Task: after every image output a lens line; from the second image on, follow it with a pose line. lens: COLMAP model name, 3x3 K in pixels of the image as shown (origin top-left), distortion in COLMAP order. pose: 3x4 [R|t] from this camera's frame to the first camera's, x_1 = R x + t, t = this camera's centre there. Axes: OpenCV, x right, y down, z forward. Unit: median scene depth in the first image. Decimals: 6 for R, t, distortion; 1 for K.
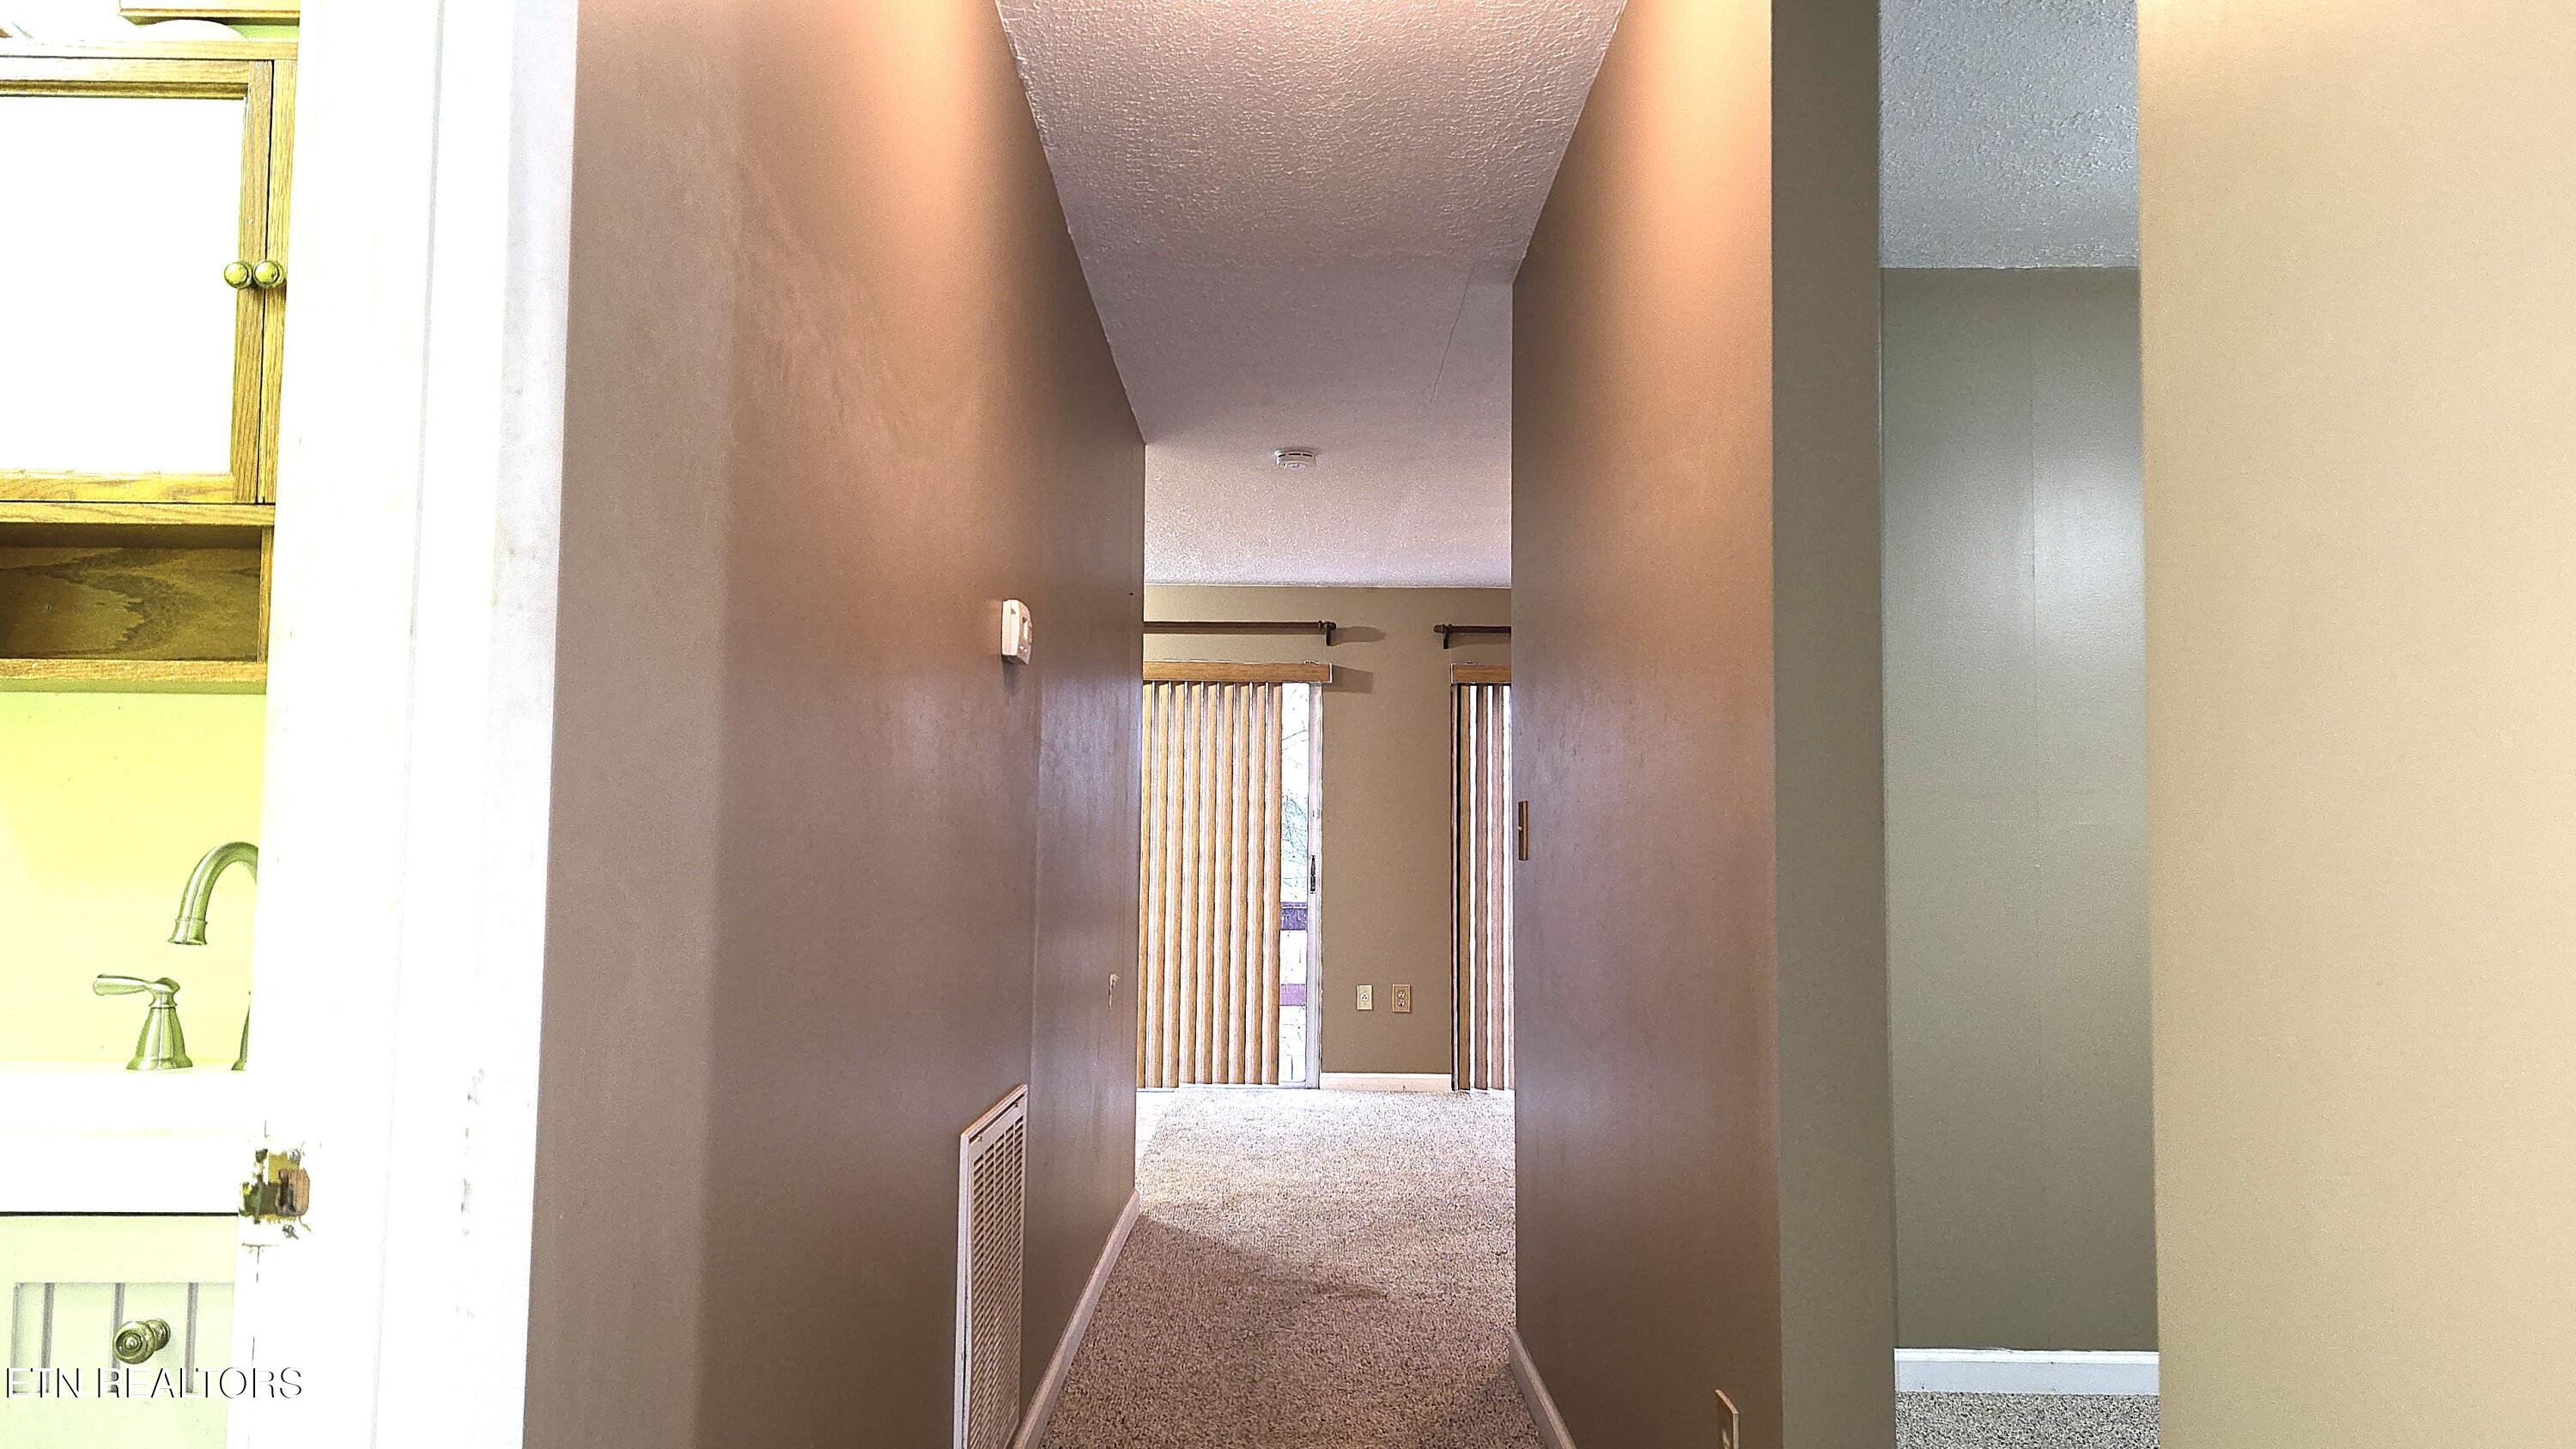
lens RADIAL K [[1789.3, 0, 1284.2], [0, 1789.3, 754.0], [0, 0, 1]] dist [0.077643, -0.075188]
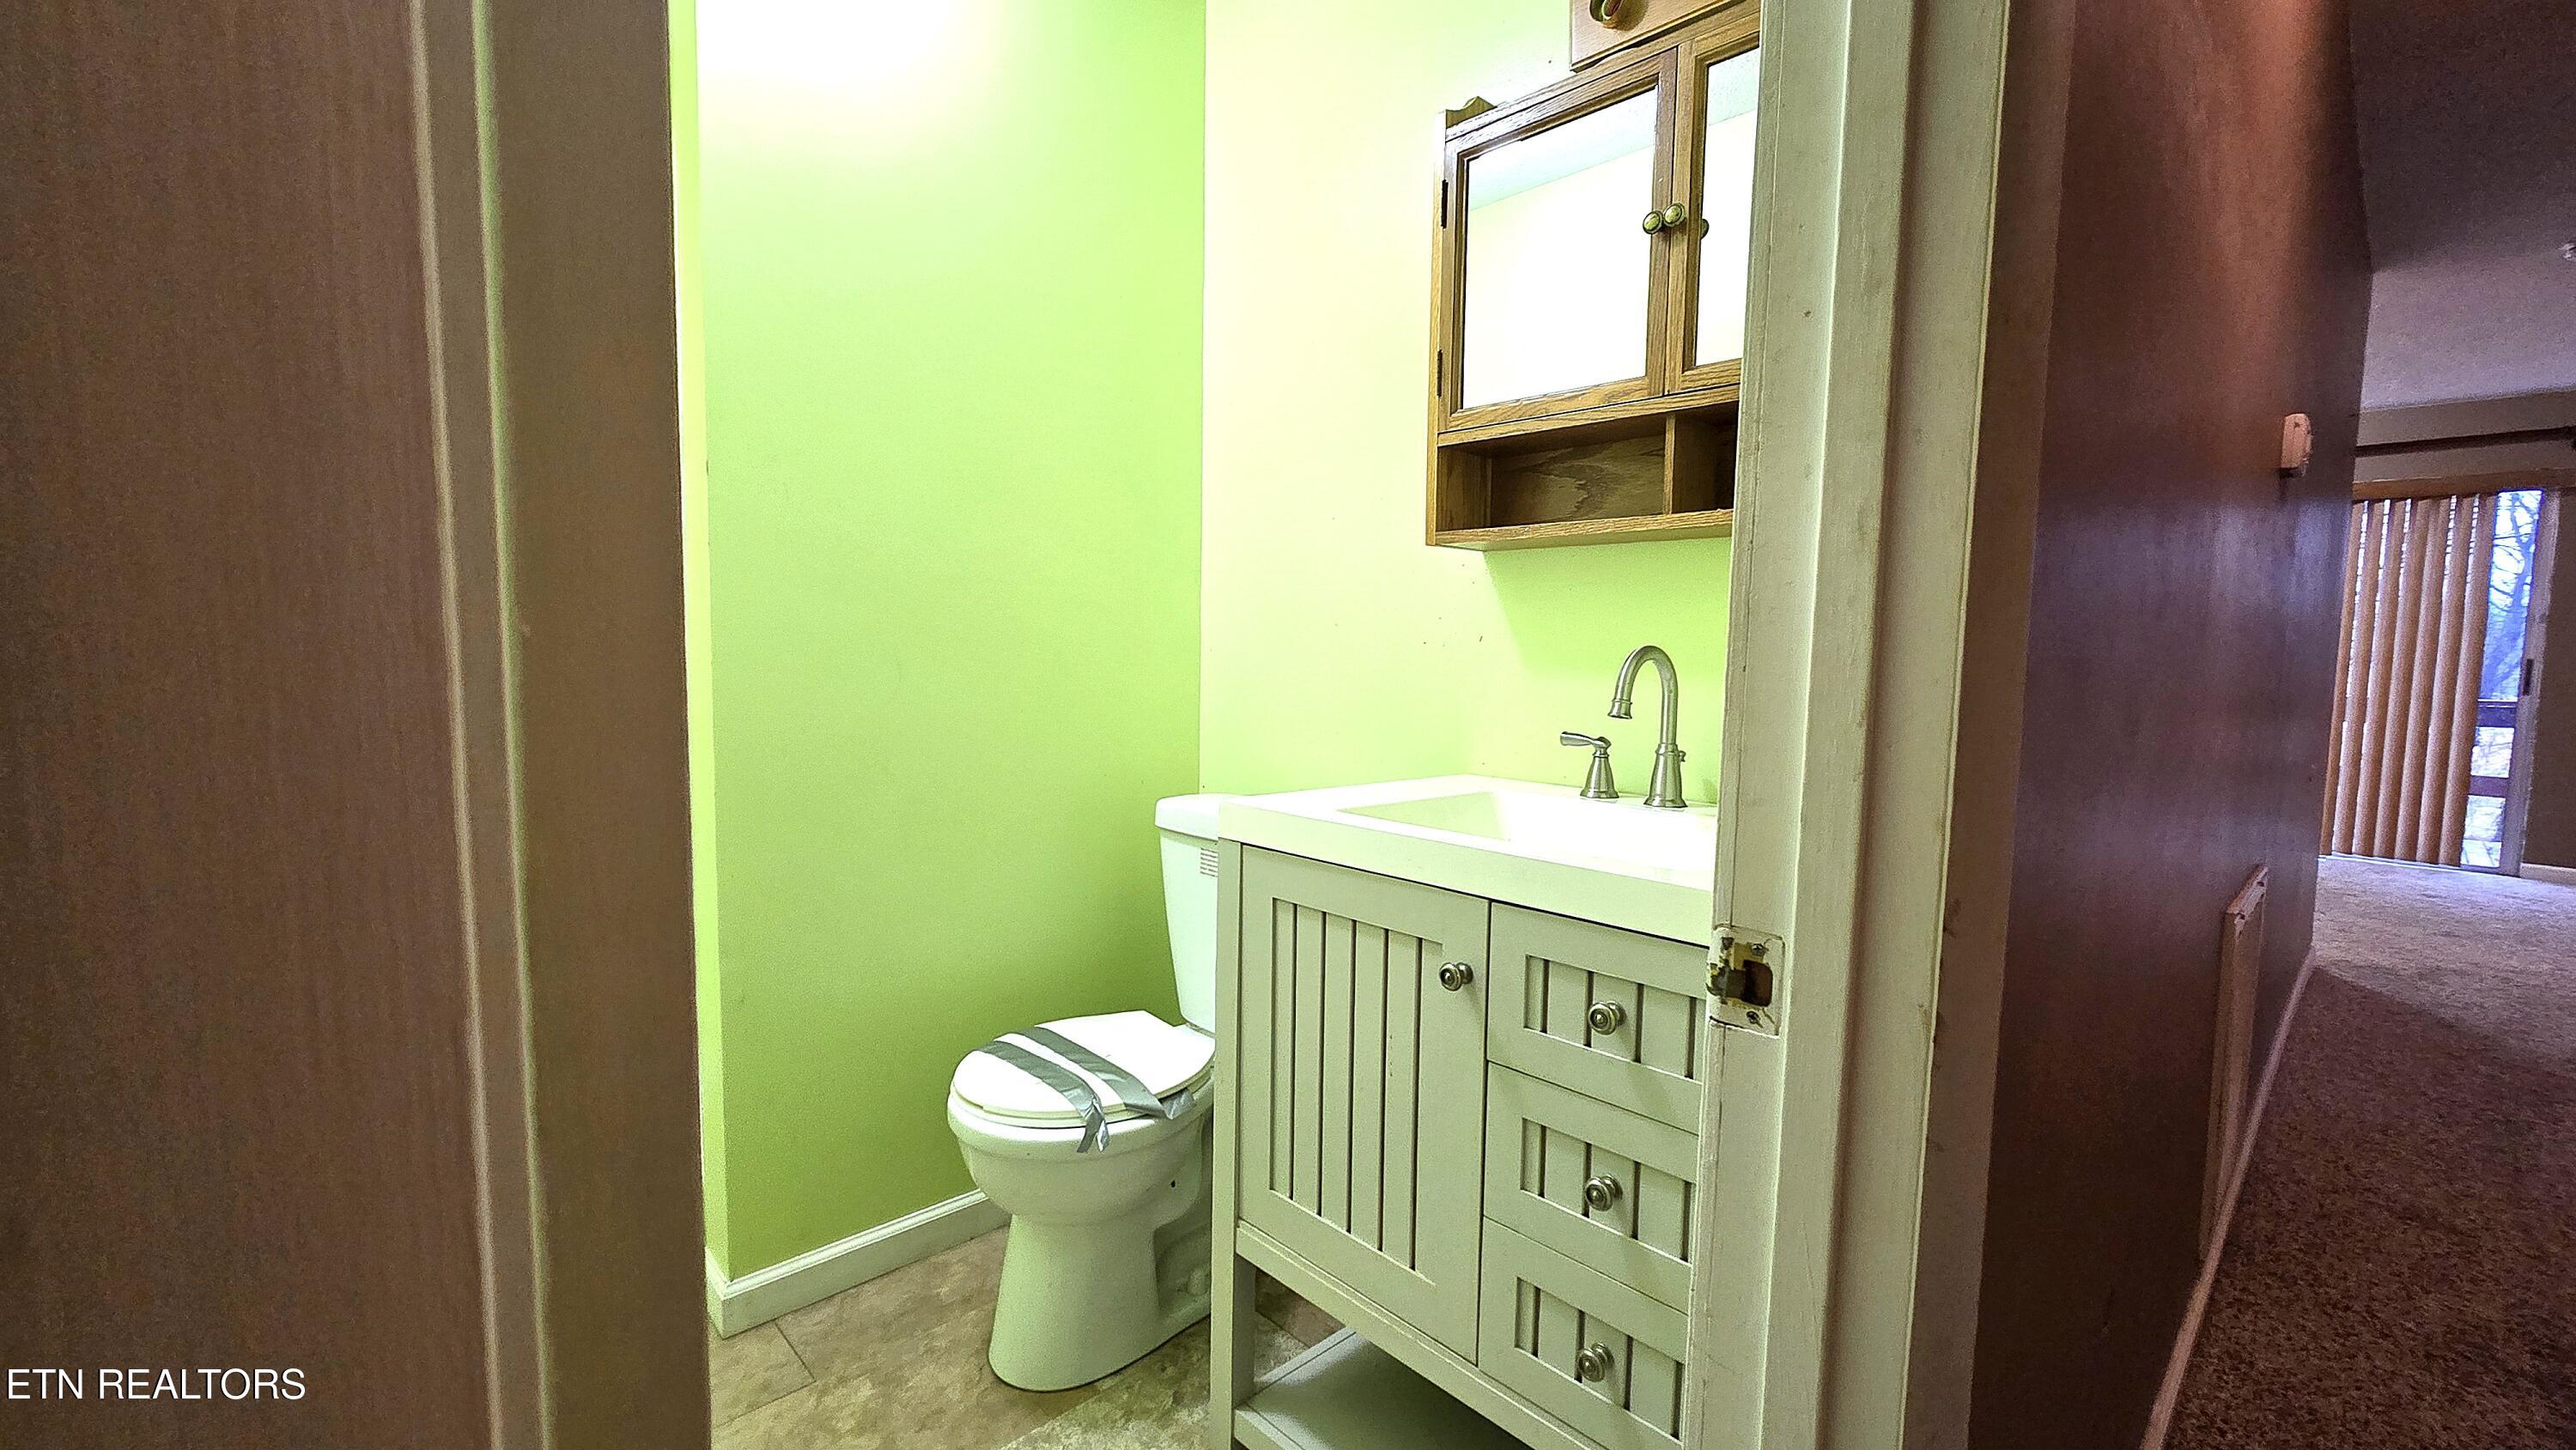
lens RADIAL K [[1051.1, 0, 1288.0], [0, 1051.1, 725.0], [0, 0, 1]] dist [0.000190, -0.000188]
pose [[0.689506, 0.057151, -0.722022, -0.164950], [0.034864, 0.993107, 0.111902, 0.008204], [0.723440, -0.102330, 0.682761, 0.221557]]
